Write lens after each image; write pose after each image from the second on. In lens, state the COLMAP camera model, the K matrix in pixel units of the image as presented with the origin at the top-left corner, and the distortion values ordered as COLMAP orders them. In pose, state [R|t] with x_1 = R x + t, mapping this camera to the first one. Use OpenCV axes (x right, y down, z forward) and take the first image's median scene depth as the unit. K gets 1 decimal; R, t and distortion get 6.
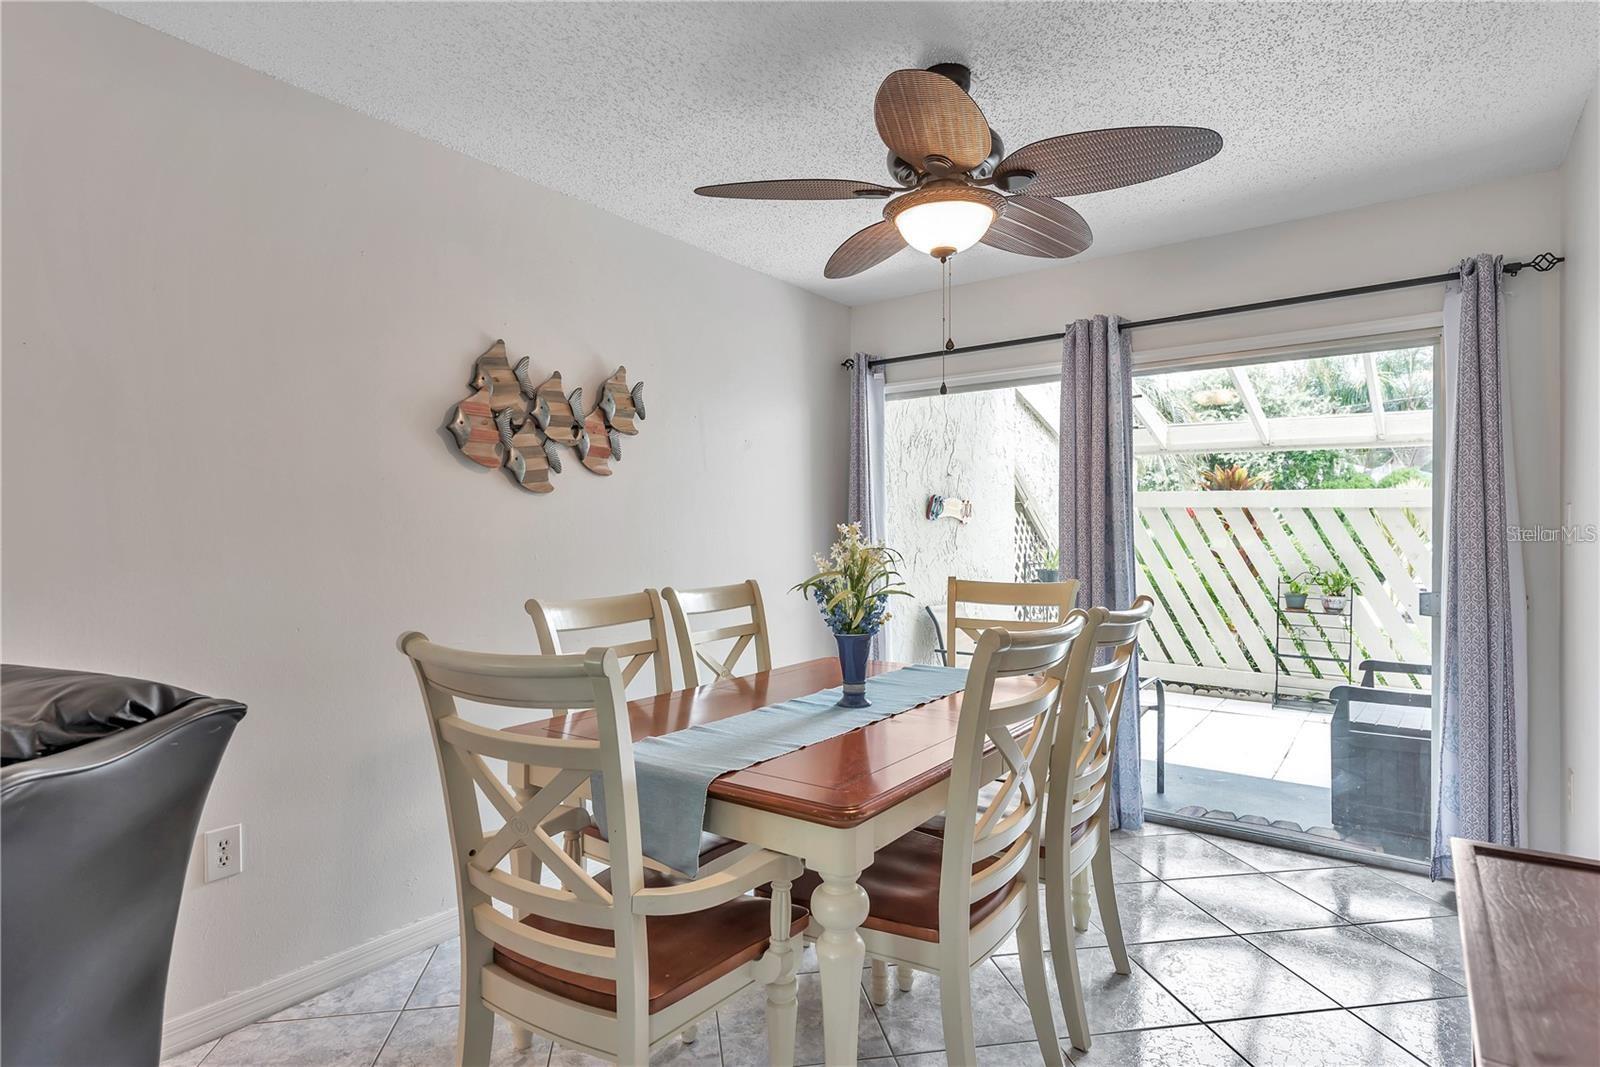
lens RADIAL K [[804.7, 0, 793.7], [0, 804.7, 535.2], [0, 0, 1]] dist [0.002054, -0.000172]
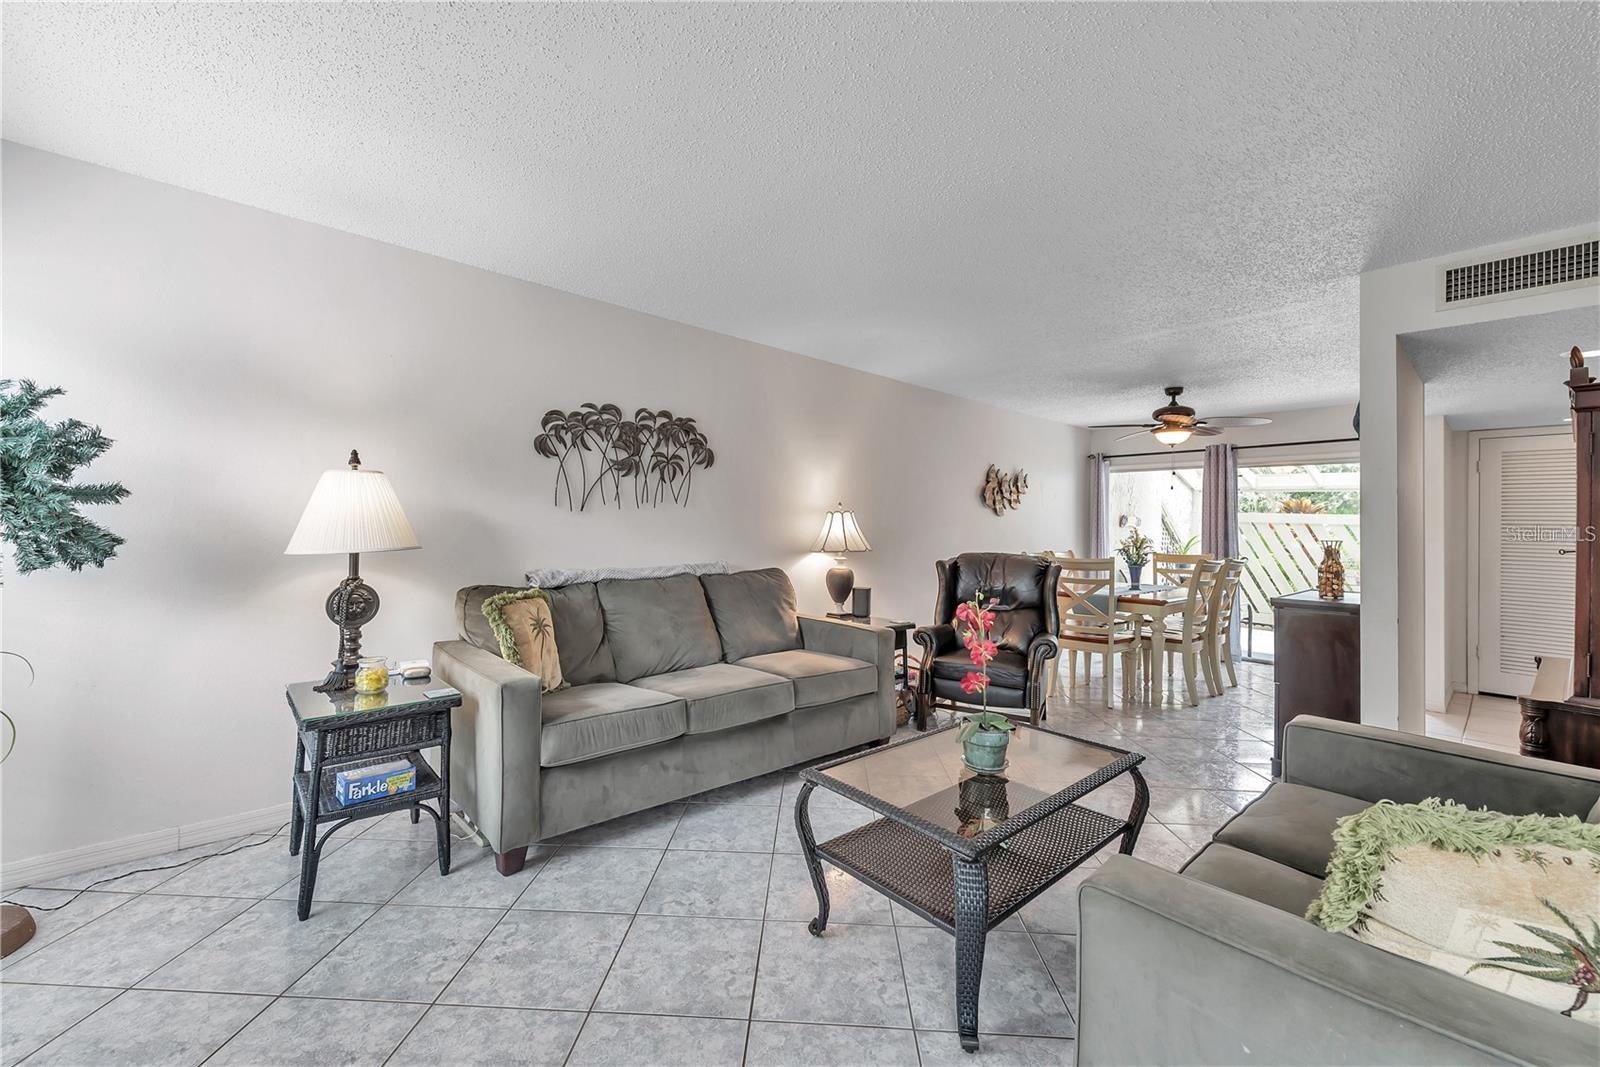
lens RADIAL K [[619.2, 0, 790.0], [0, 619.2, 521.4], [0, 0, 1]] dist [0.006620, -0.001708]
pose [[0.977693, 0.018501, -0.209221, -0.519459], [-0.022362, 0.999620, -0.016102, 0.014903], [0.208844, 0.020421, 0.977736, -1.138379]]
